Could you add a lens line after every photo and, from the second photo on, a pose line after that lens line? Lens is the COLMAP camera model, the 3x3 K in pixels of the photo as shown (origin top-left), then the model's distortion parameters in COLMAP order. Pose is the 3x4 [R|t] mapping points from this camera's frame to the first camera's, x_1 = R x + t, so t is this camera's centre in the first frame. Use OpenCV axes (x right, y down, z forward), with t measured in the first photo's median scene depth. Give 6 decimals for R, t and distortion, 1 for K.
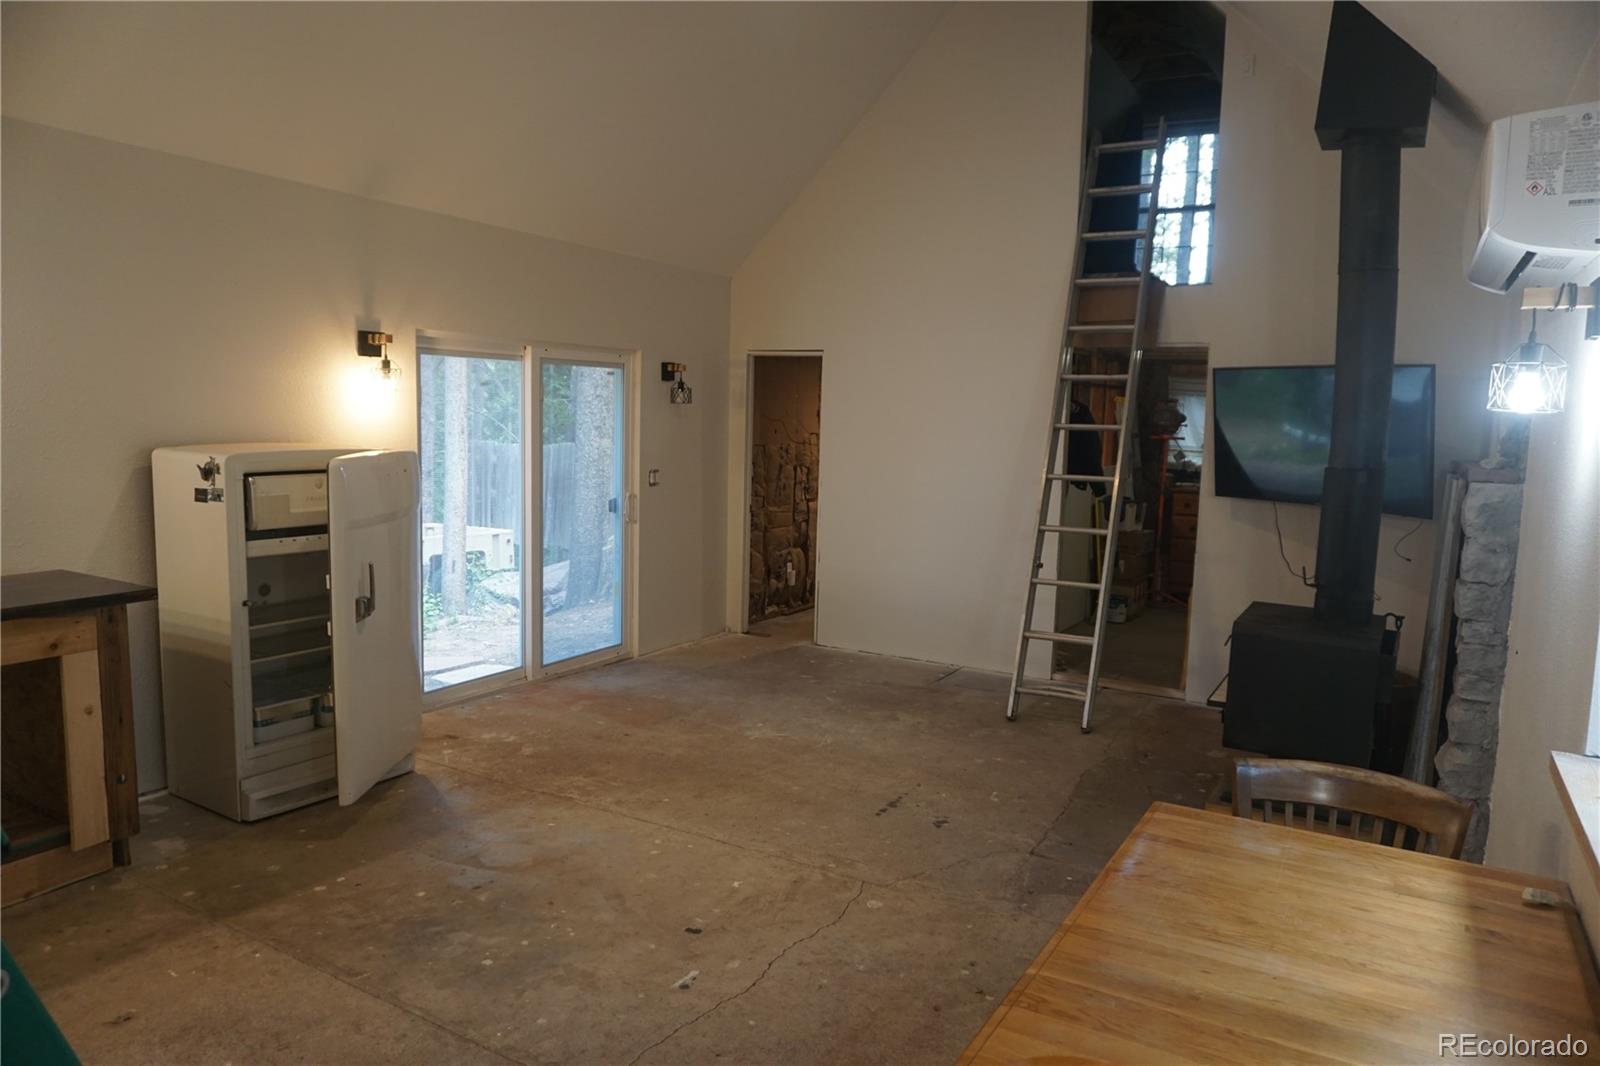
lens RADIAL K [[1067.3, 0, 804.8], [0, 1067.3, 533.5], [0, 0, 1]] dist [-0.052889, 0.039015]
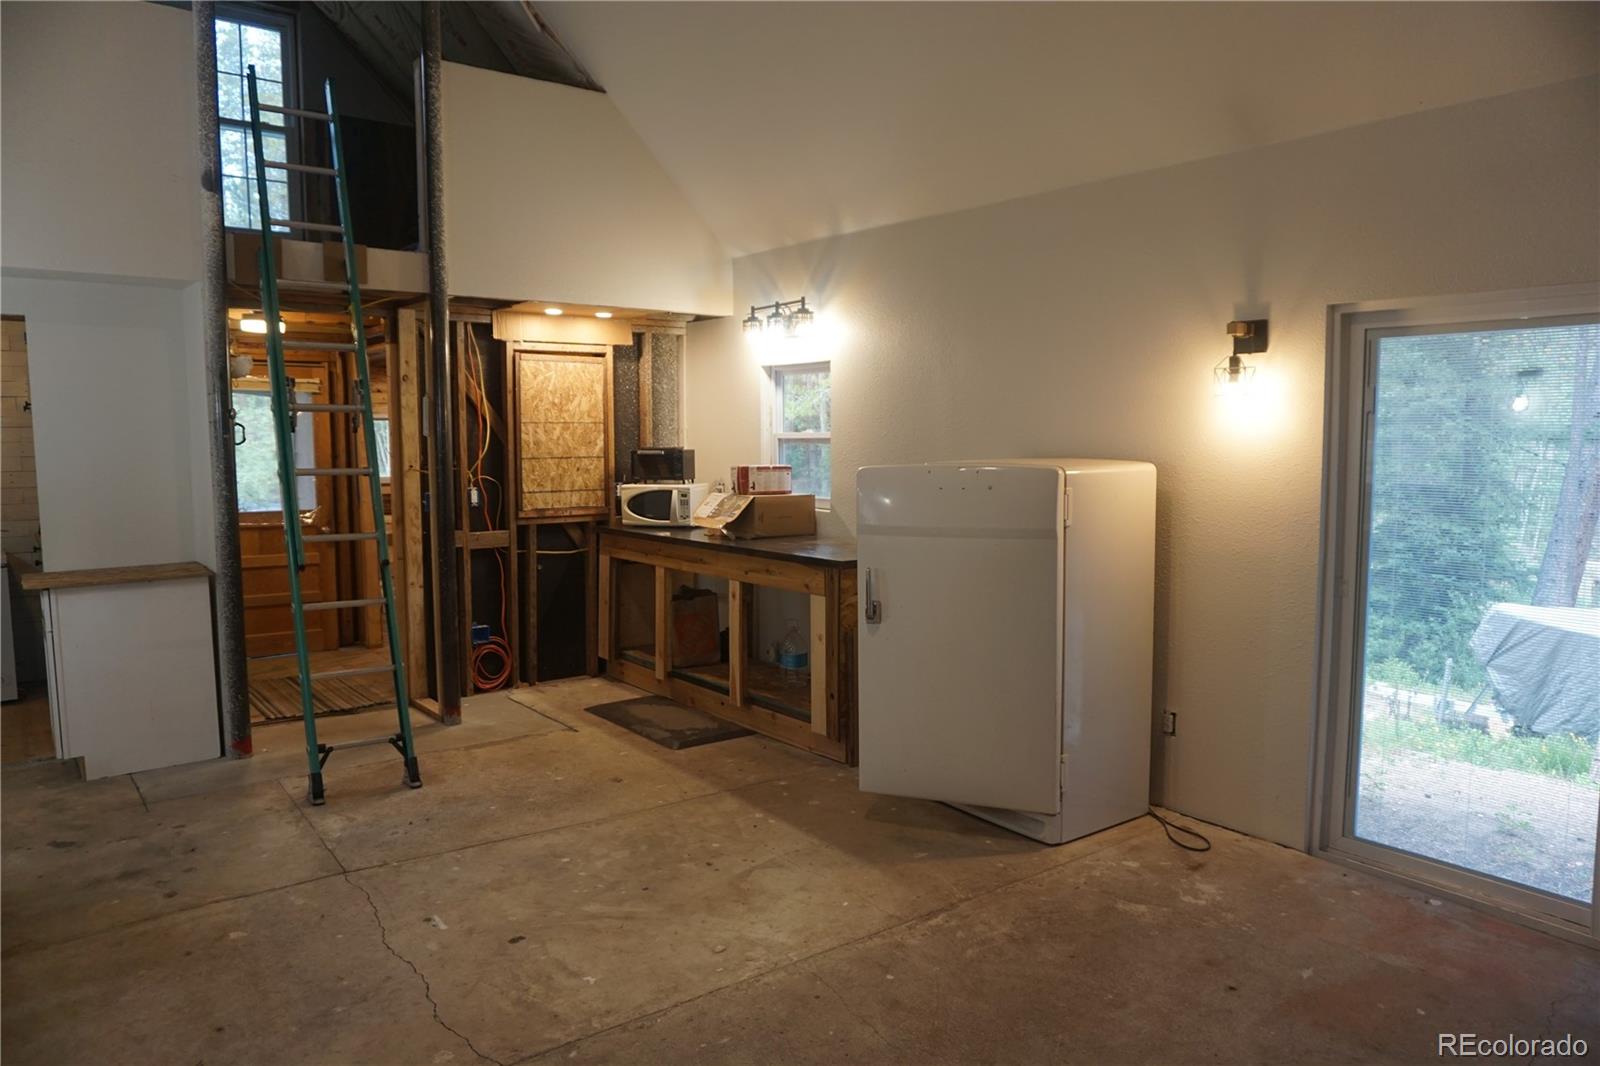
lens RADIAL K [[1067.3, 0, 799.0], [0, 1067.3, 534.7], [0, 0, 1]] dist [-0.052889, 0.039015]
pose [[-0.386078, 0.065191, -0.920160, 0.450270], [-0.110668, 0.987022, 0.116362, -0.093074], [0.915803, 0.146757, -0.373853, 1.041633]]
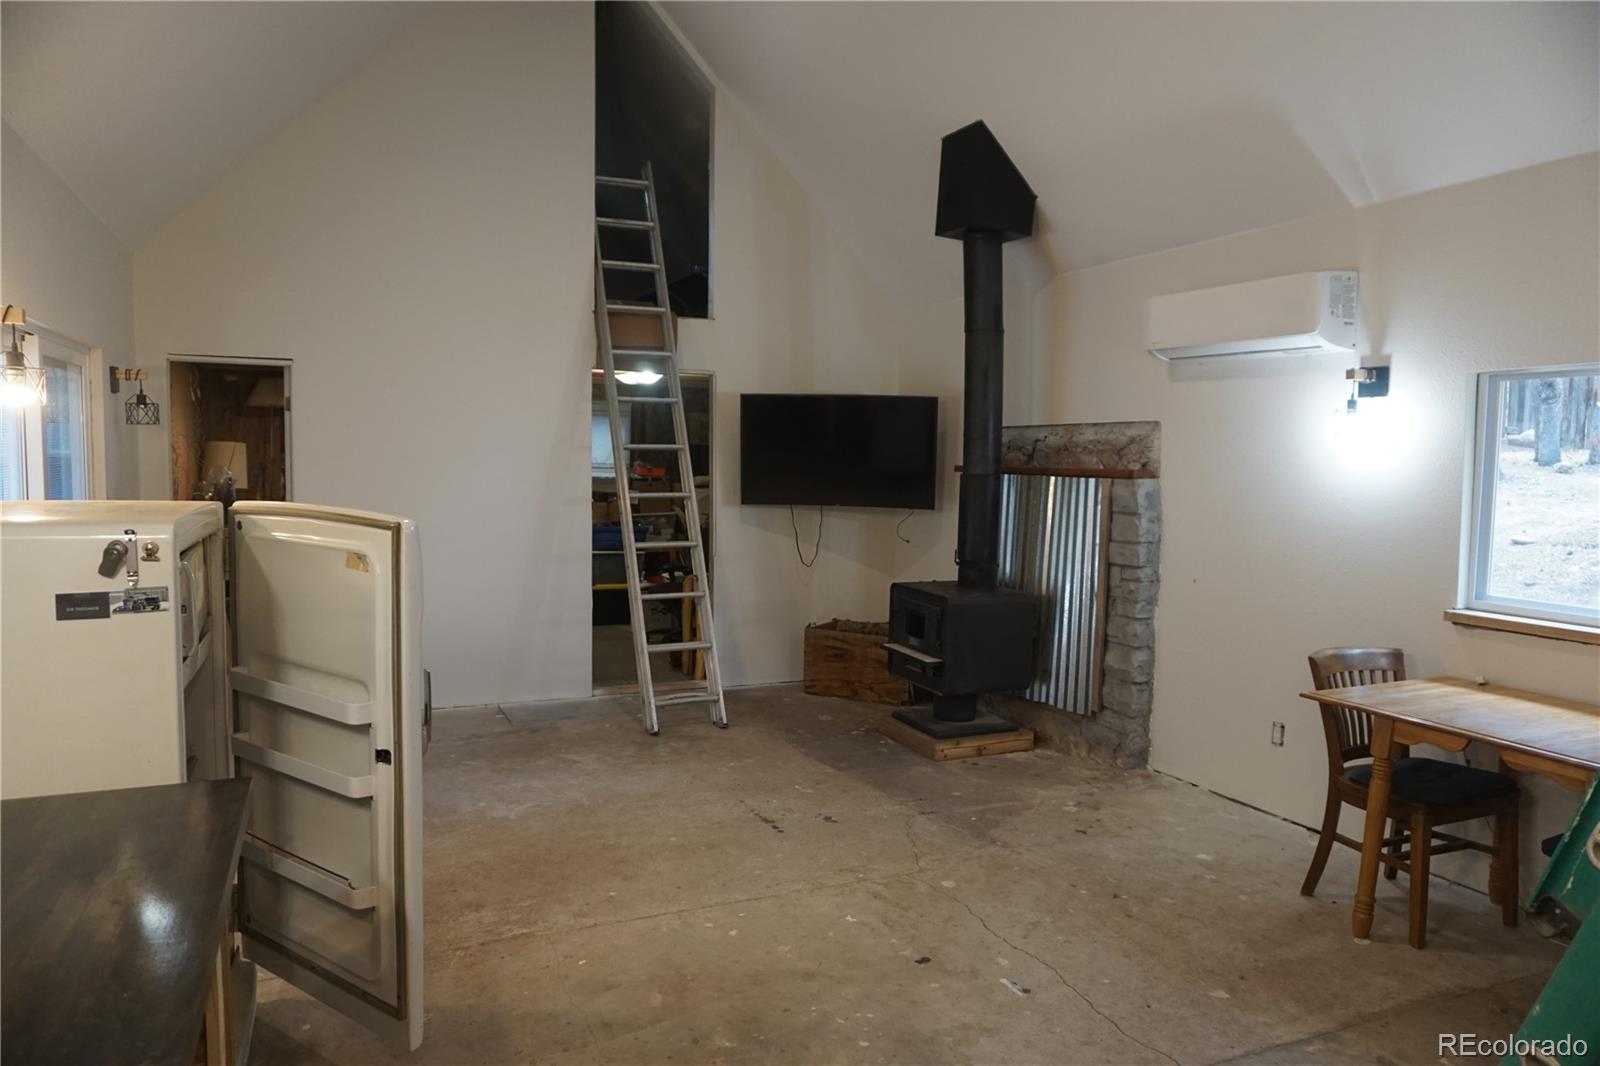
lens RADIAL K [[1067.3, 0, 799.6], [0, 1067.3, 533.6], [0, 0, 1]] dist [-0.052889, 0.039015]
pose [[0.584735, -0.082072, 0.807062, -0.633084], [0.091744, 0.995177, 0.034731, -0.046759], [-0.806020, 0.053735, 0.589444, 0.326326]]
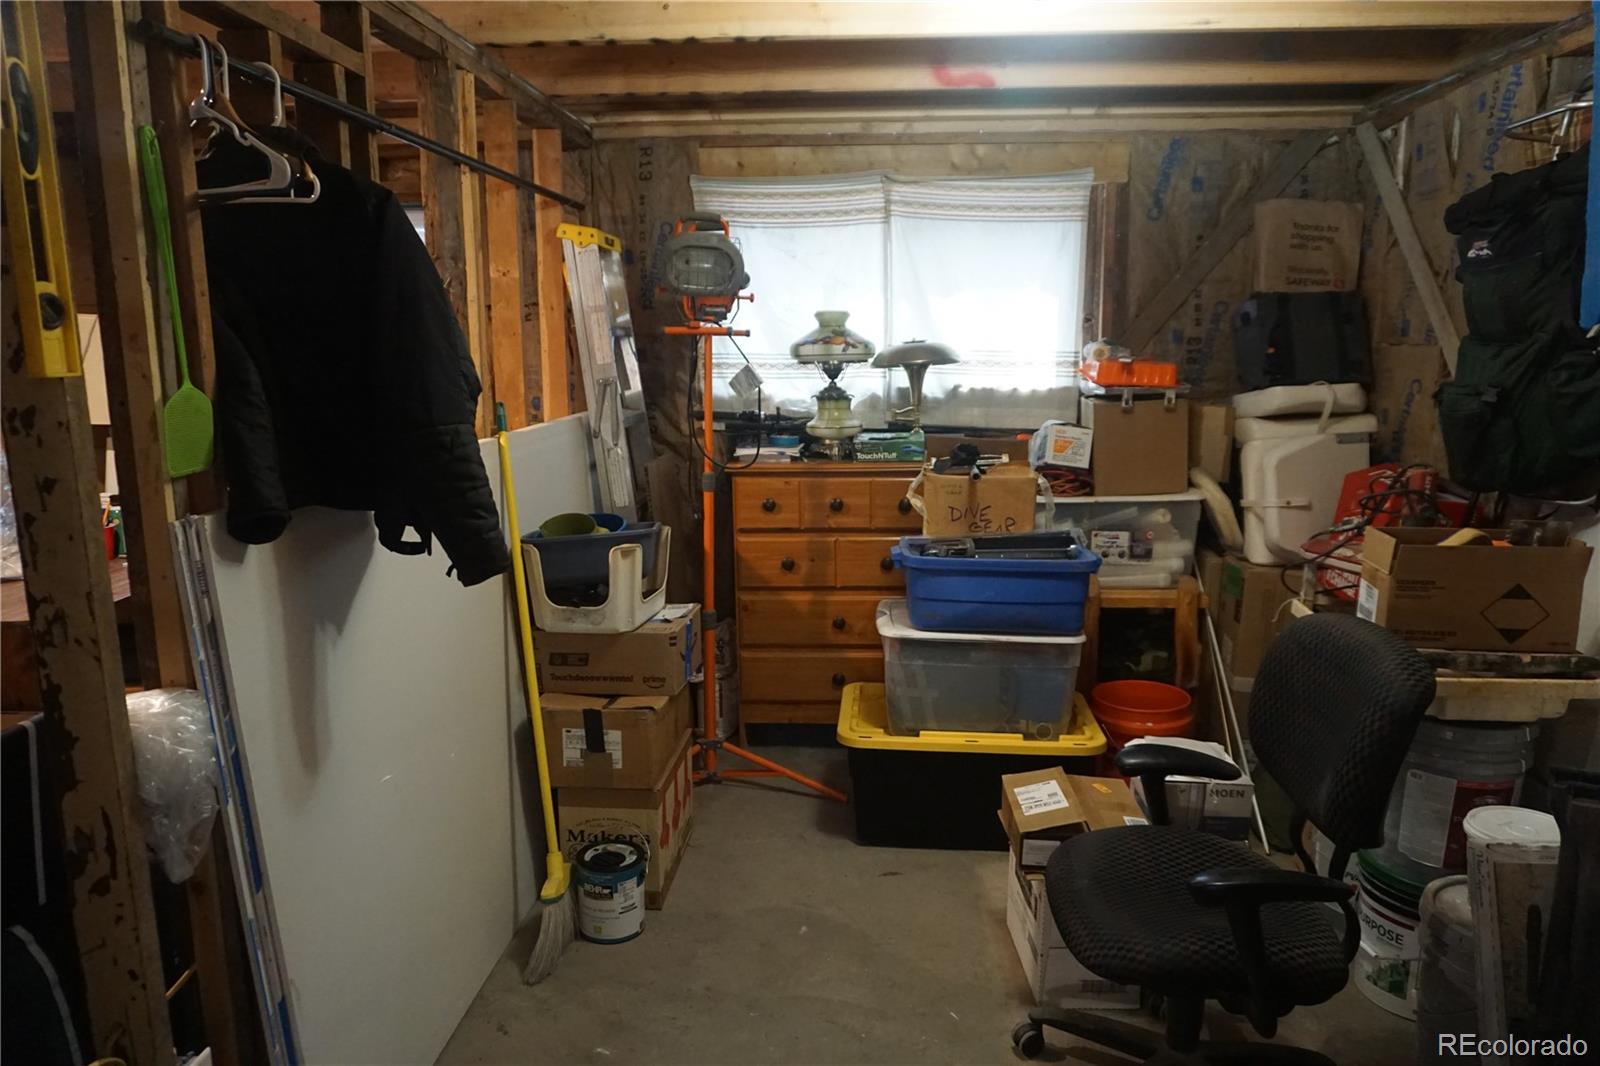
lens RADIAL K [[1067.3, 0, 802.9], [0, 1067.3, 532.9], [0, 0, 1]] dist [-0.052889, 0.039015]
pose [[0.898301, -0.114952, 0.424077, 0.397774], [0.079613, 0.991778, 0.100196, -0.106760], [-0.432107, -0.056244, 0.900067, 1.249913]]
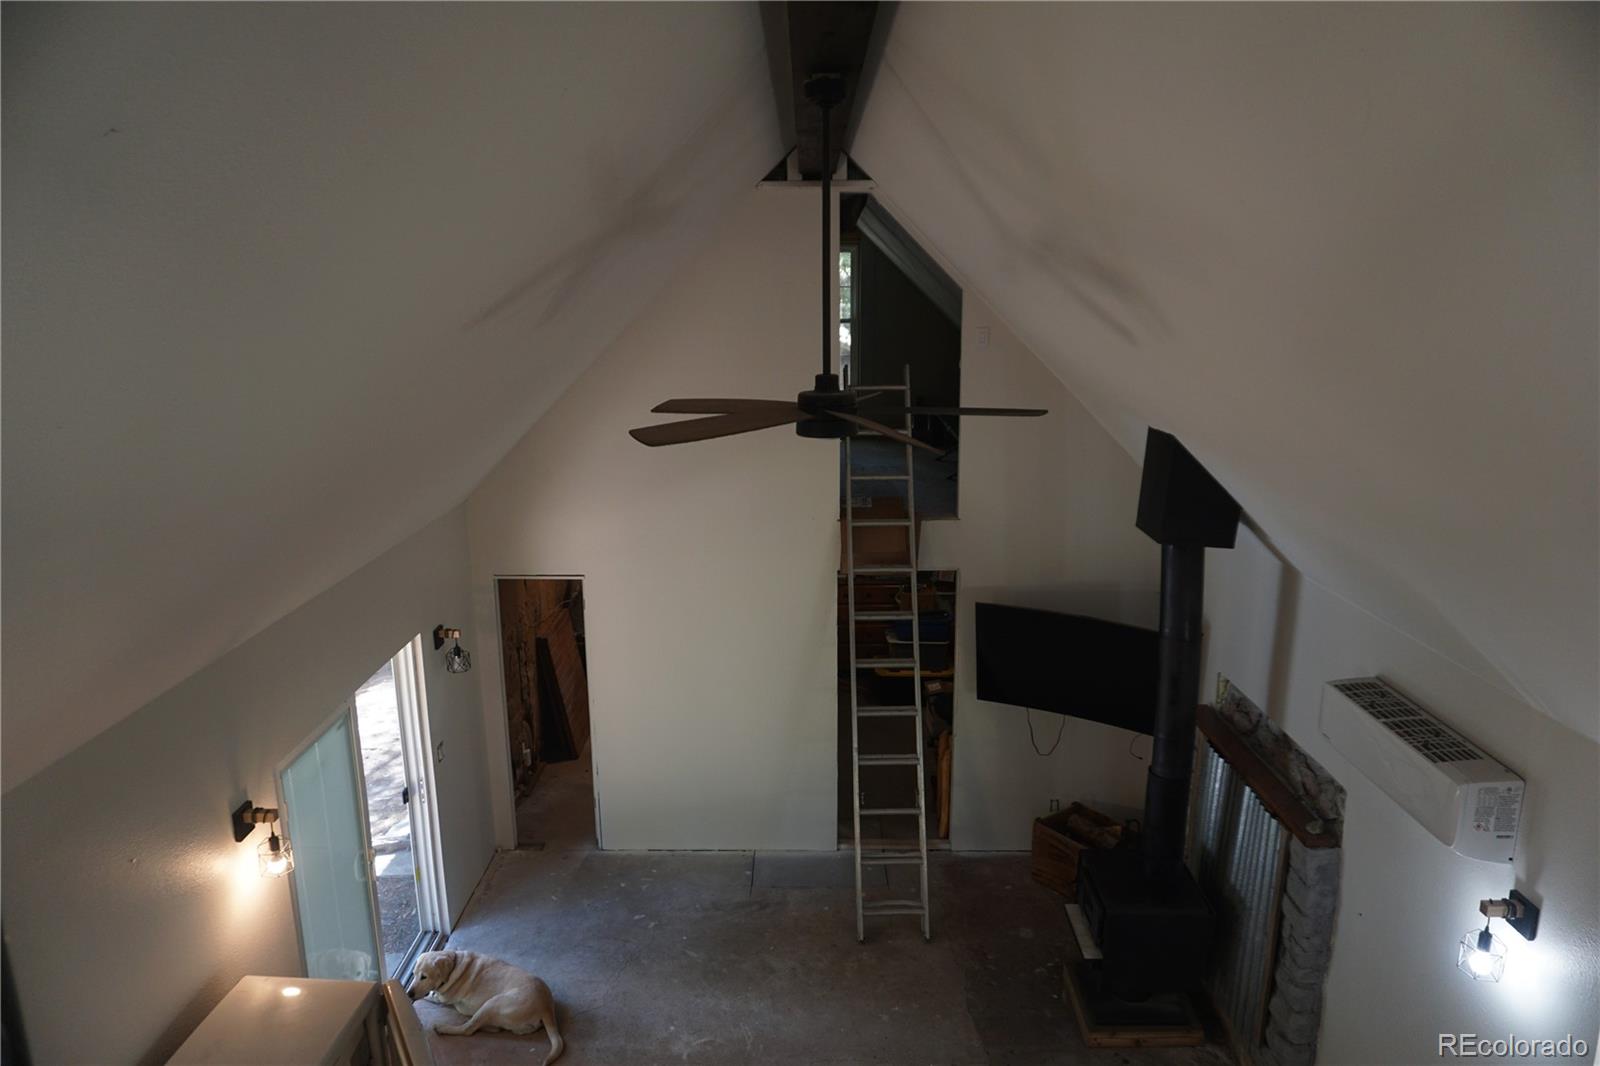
lens RADIAL K [[1067.3, 0, 799.6], [0, 1067.3, 538.4], [0, 0, 1]] dist [-0.052889, 0.039015]
pose [[0.870551, -0.145867, 0.469962, -0.400818], [0.084432, 0.985169, 0.149375, -0.504952], [-0.484781, -0.090359, 0.869956, 0.082424]]
